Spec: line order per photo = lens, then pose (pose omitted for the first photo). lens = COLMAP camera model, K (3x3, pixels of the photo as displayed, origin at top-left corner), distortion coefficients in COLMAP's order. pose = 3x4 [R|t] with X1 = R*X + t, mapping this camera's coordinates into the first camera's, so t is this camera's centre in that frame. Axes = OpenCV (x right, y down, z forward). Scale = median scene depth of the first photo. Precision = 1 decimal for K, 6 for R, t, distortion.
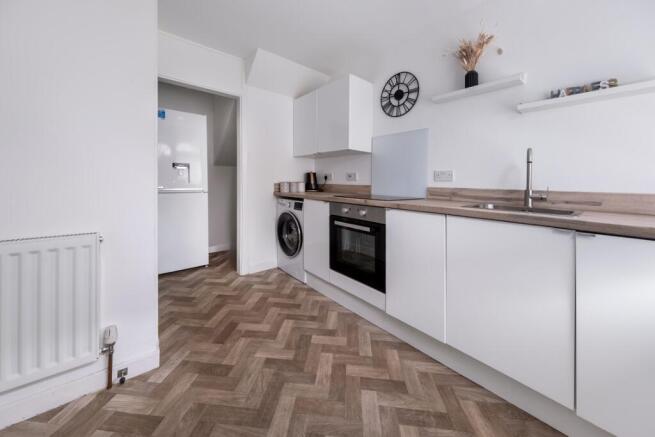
lens RADIAL K [[234.0, 0, 331.5], [0, 234.0, 218.6], [0, 0, 1]] dist [0.012112, 0.000015]
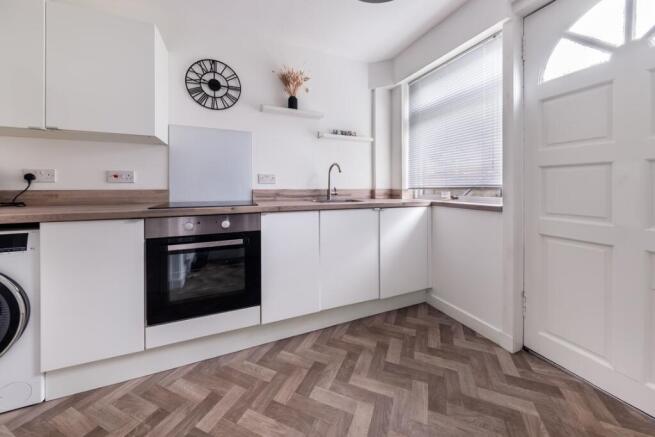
lens RADIAL K [[234.0, 0, 329.4], [0, 234.0, 217.7], [0, 0, 1]] dist [0.012112, 0.000015]
pose [[0.309442, -0.146562, 0.939556, -0.509671], [0.152508, 0.982910, 0.103097, -0.073996], [-0.938609, 0.111387, 0.326506, 0.399645]]
